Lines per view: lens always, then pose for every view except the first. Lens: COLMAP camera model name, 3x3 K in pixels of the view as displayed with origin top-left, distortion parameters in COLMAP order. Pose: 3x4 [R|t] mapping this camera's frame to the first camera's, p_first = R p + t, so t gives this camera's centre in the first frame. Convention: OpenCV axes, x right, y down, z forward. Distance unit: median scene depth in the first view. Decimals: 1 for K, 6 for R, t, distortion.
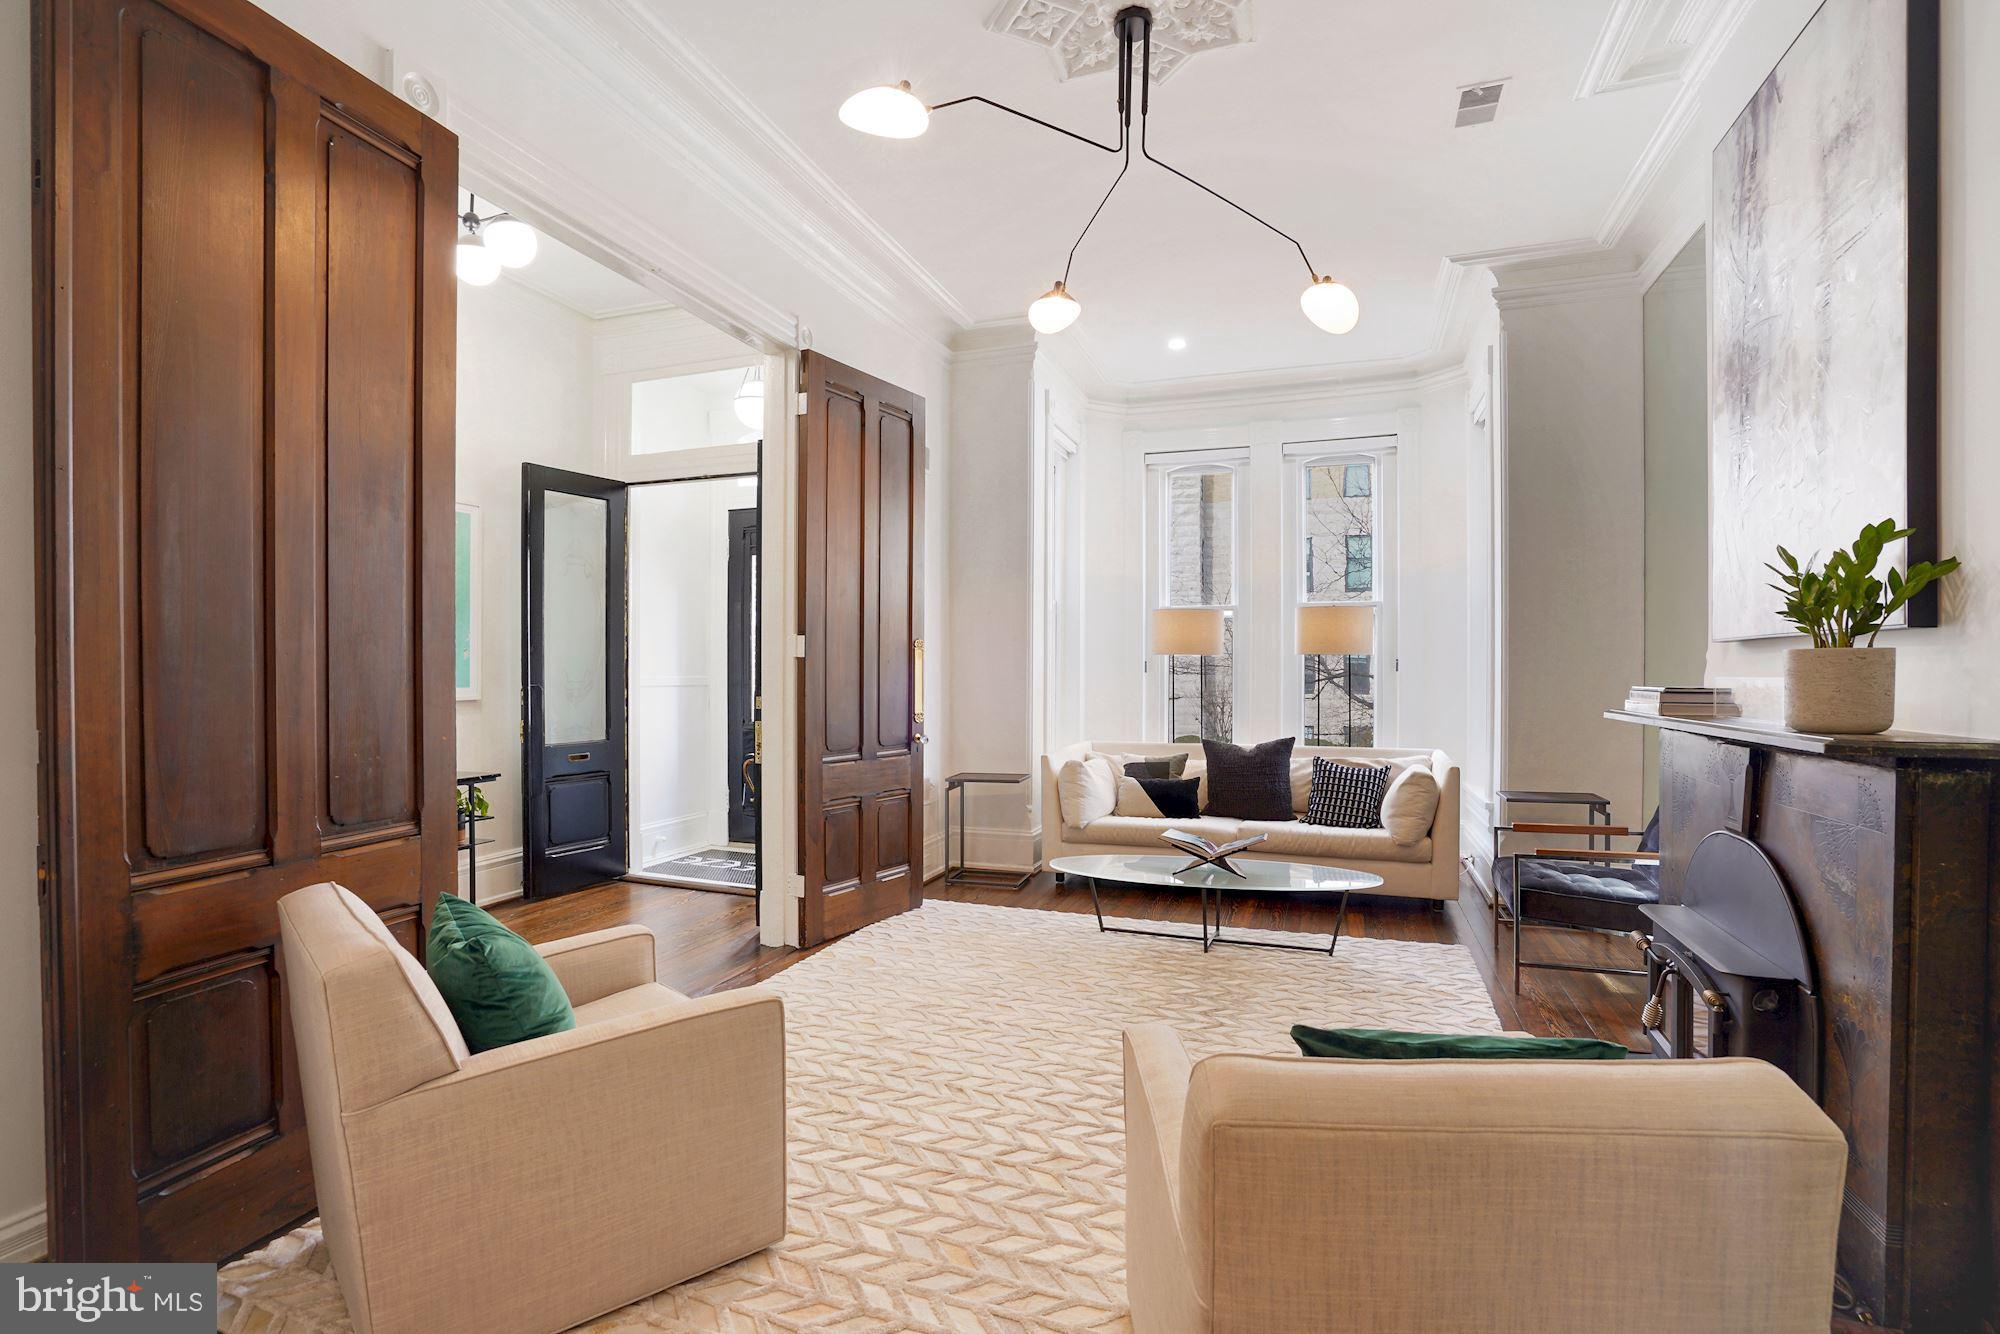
lens RADIAL K [[929.6, 0, 997.0], [0, 929.6, 675.8], [0, 0, 1]] dist [-0.058900, 0.018545]
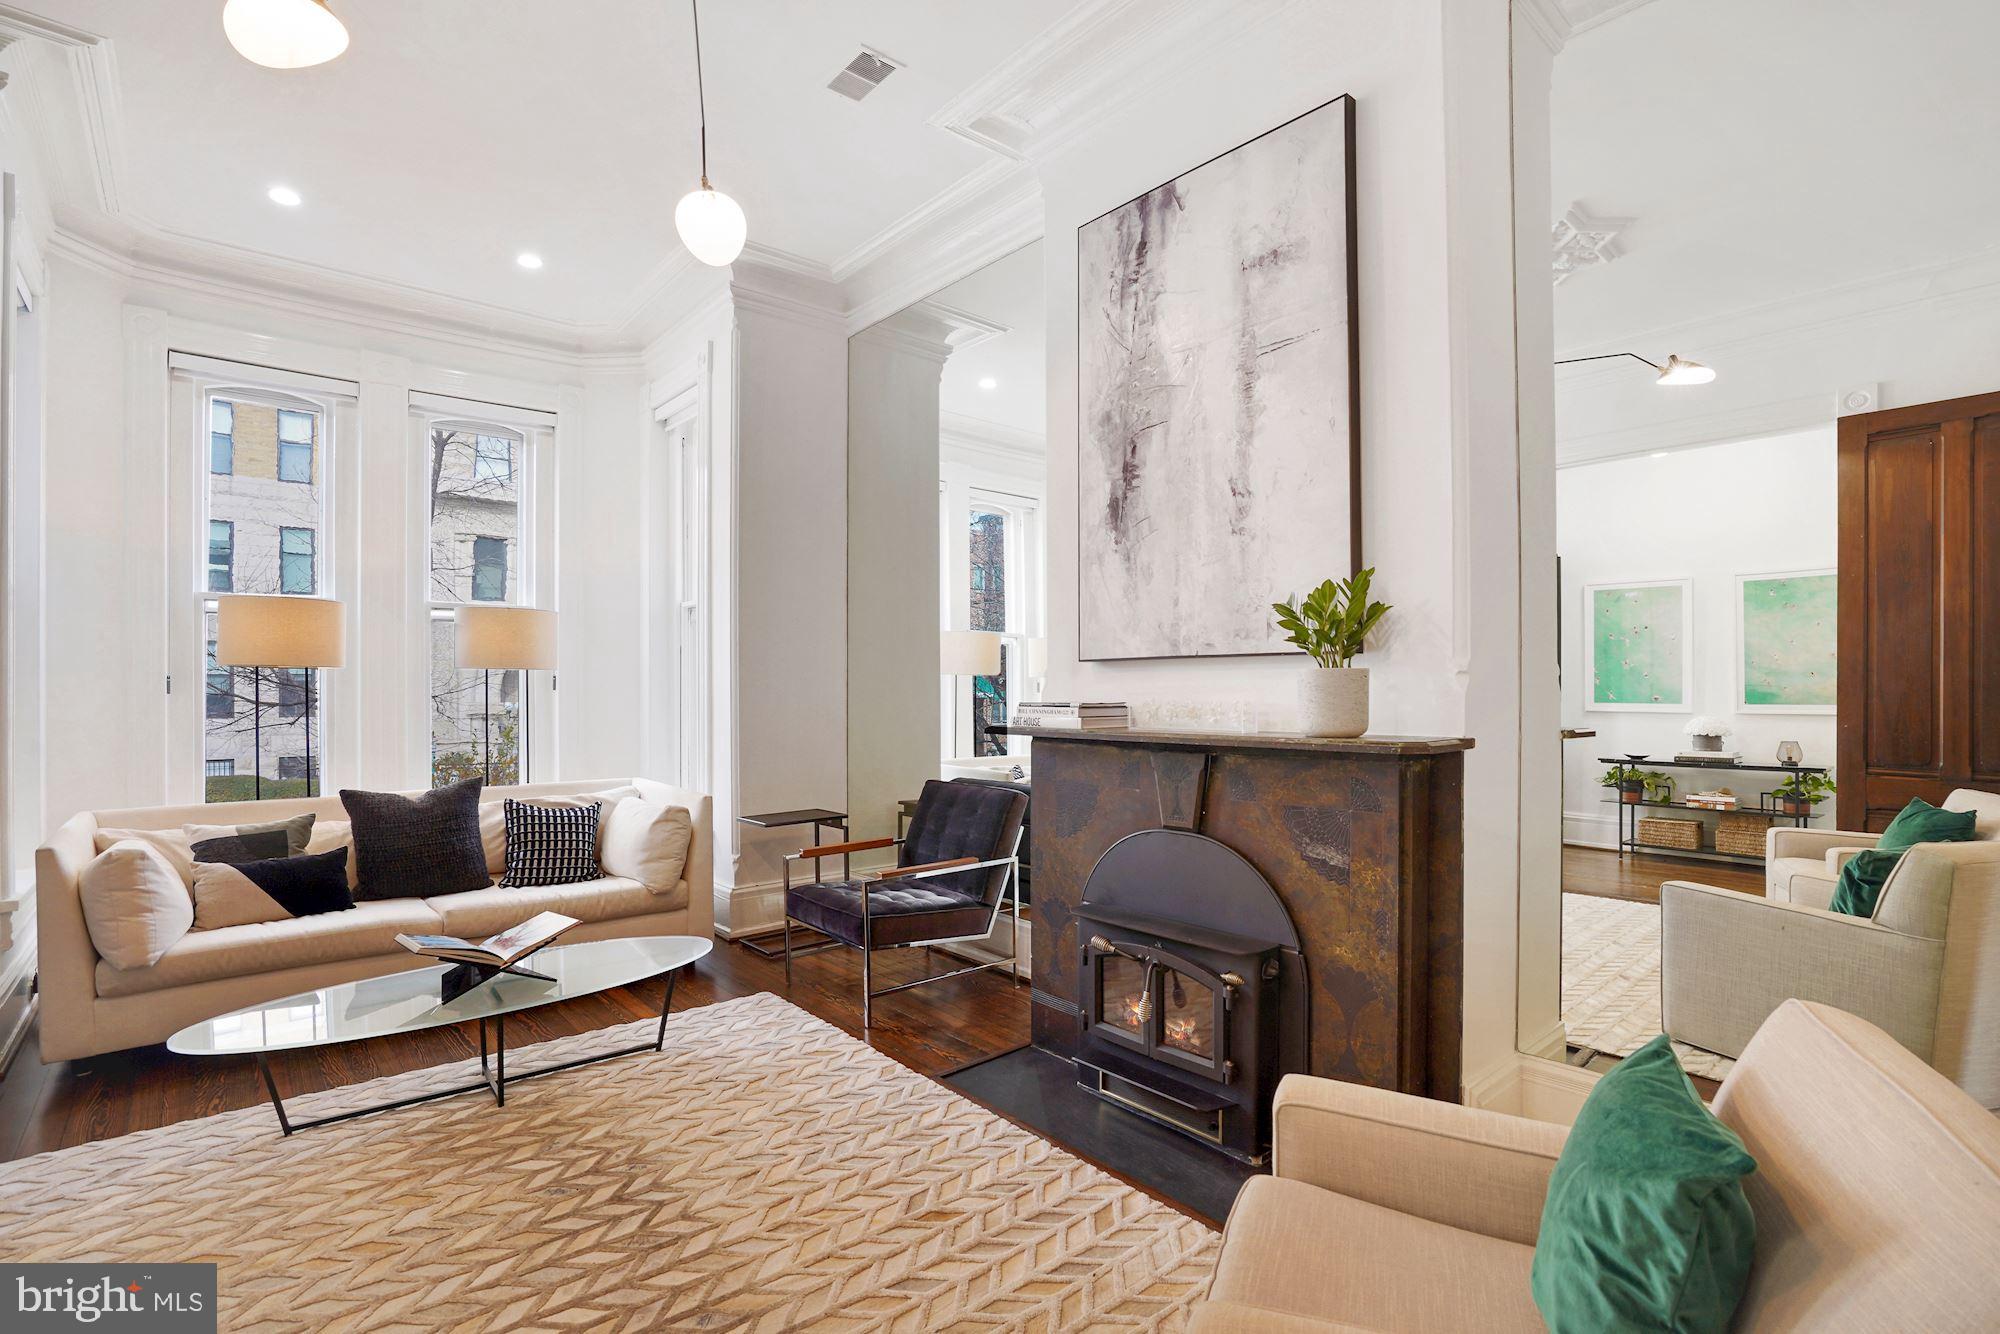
lens RADIAL K [[937.9, 0, 993.8], [0, 937.9, 688.0], [0, 0, 1]] dist [-0.056518, 0.021253]
pose [[0.489426, -0.001451, 0.872044, -0.171567], [0.007697, 0.999967, -0.002655, -0.001807], [-0.872011, 0.008012, 0.489421, 0.330078]]
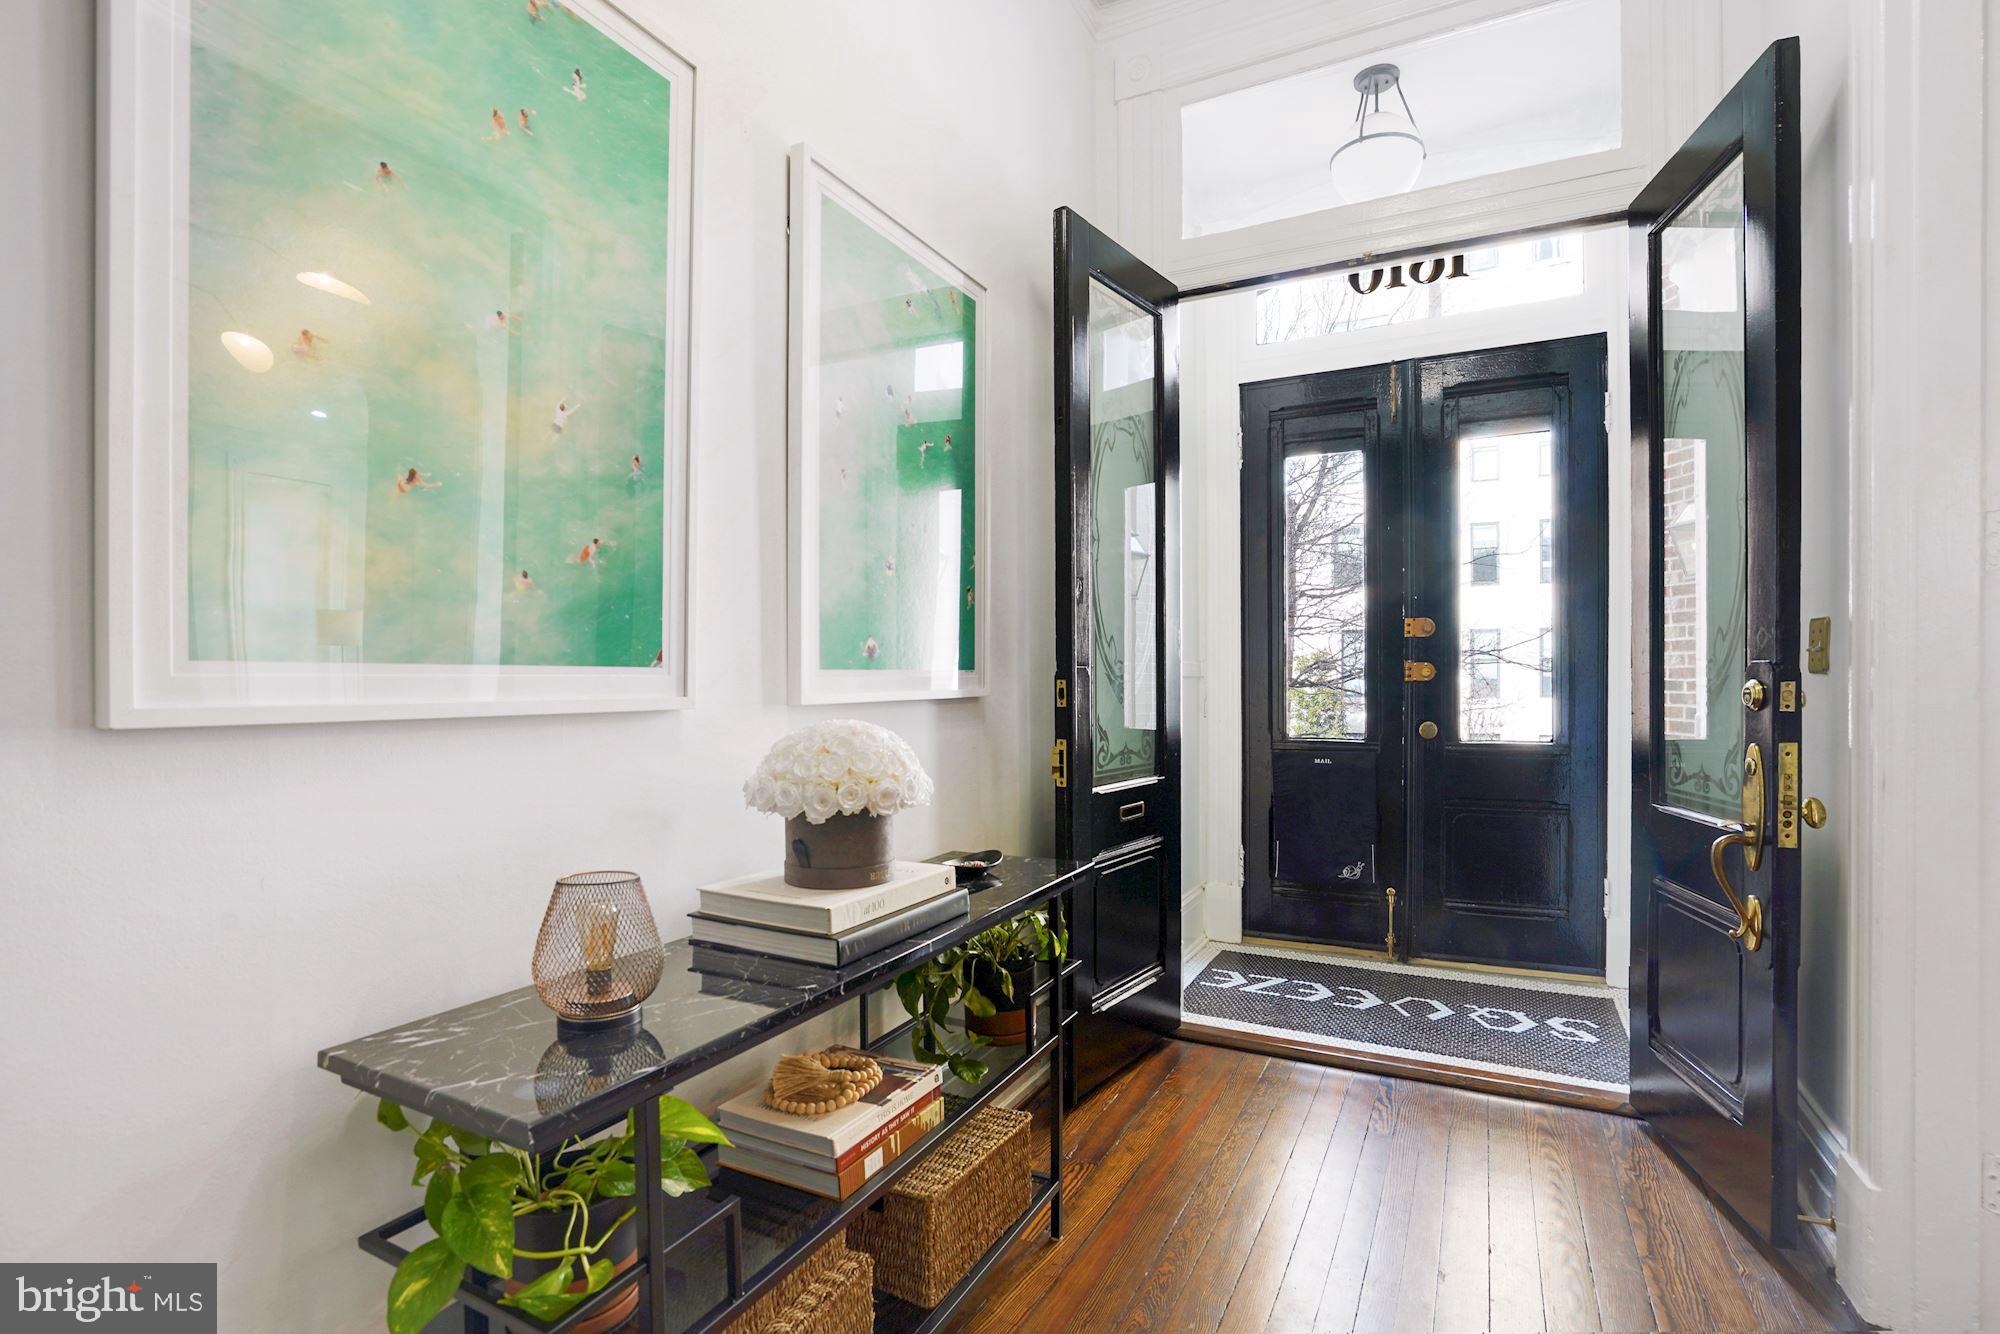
lens RADIAL K [[937.9, 0, 993.8], [0, 937.9, 688.0], [0, 0, 1]] dist [-0.056518, 0.021253]
pose [[0.992911, 0.001625, -0.118848, -0.551527], [-0.000742, 0.999972, 0.007474, 0.021047], [0.118857, -0.007333, 0.992884, 0.561497]]
